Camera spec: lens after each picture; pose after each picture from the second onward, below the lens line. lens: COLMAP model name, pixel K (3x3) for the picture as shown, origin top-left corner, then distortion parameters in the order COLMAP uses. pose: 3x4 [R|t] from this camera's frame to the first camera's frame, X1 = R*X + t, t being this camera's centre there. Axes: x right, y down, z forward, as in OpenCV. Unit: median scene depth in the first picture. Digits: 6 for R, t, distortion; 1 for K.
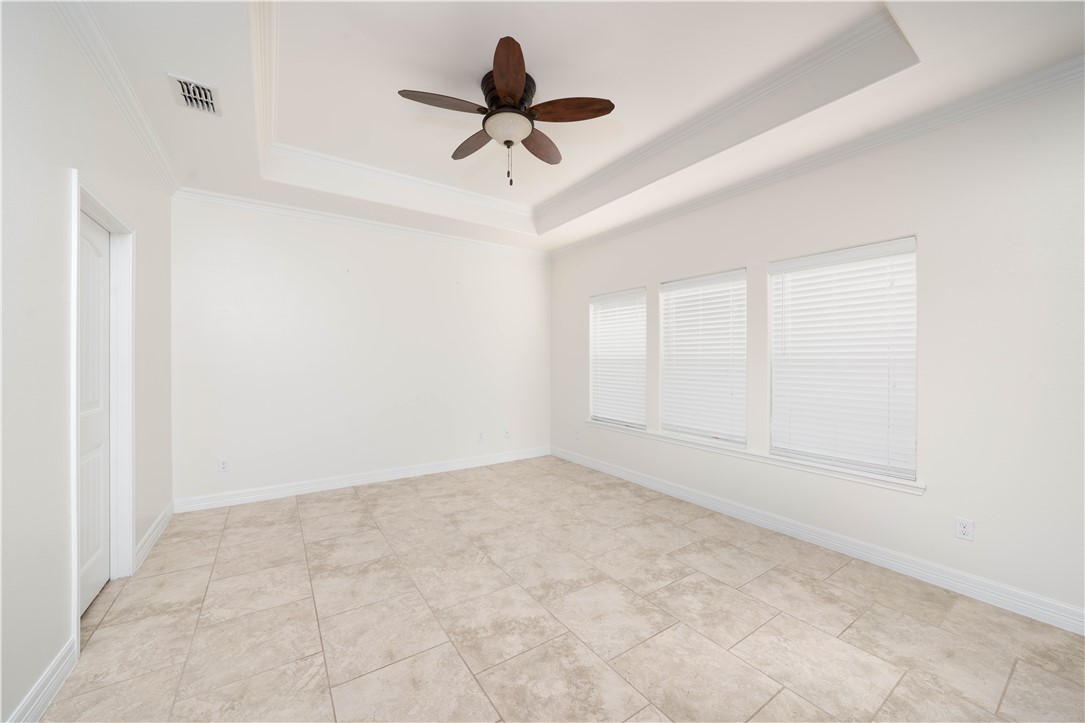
lens RADIAL K [[397.5, 0, 543.3], [0, 397.5, 356.8], [0, 0, 1]] dist [-0.011150, 0.000435]
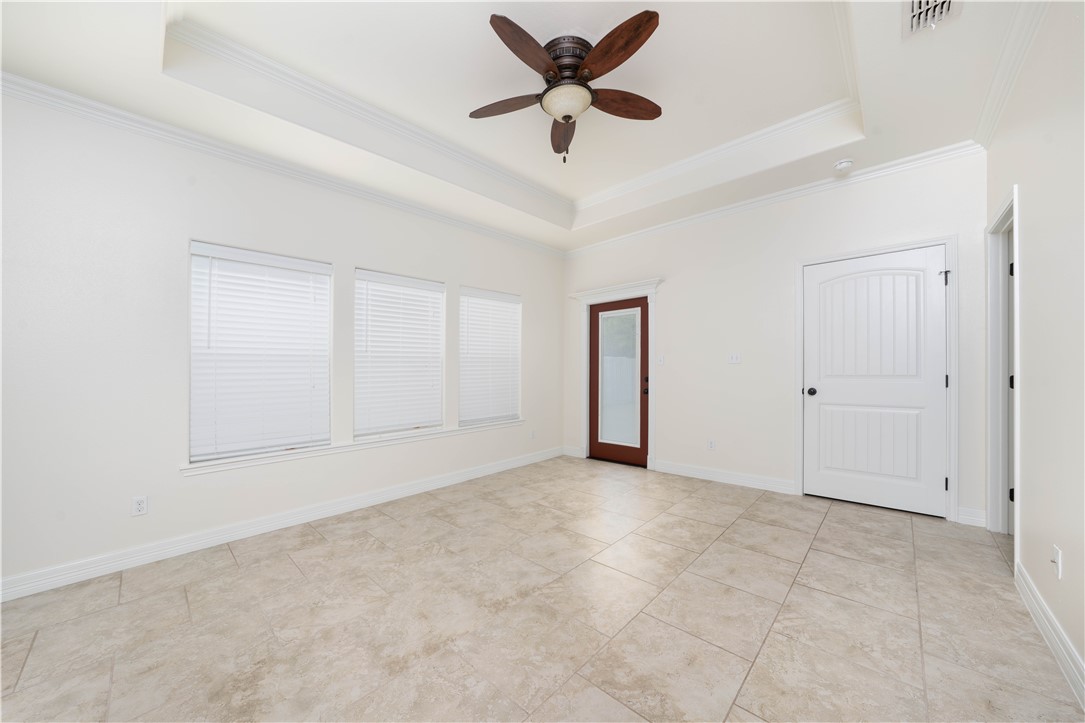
lens RADIAL K [[391.3, 0, 542.5], [0, 391.3, 367.9], [0, 0, 1]] dist [-0.016041, 0.000322]
pose [[-0.220595, 0.004764, 0.975354, -0.881136], [0.005232, 0.999979, -0.003701, 0.055097], [-0.975351, 0.004287, -0.220616, 1.126299]]
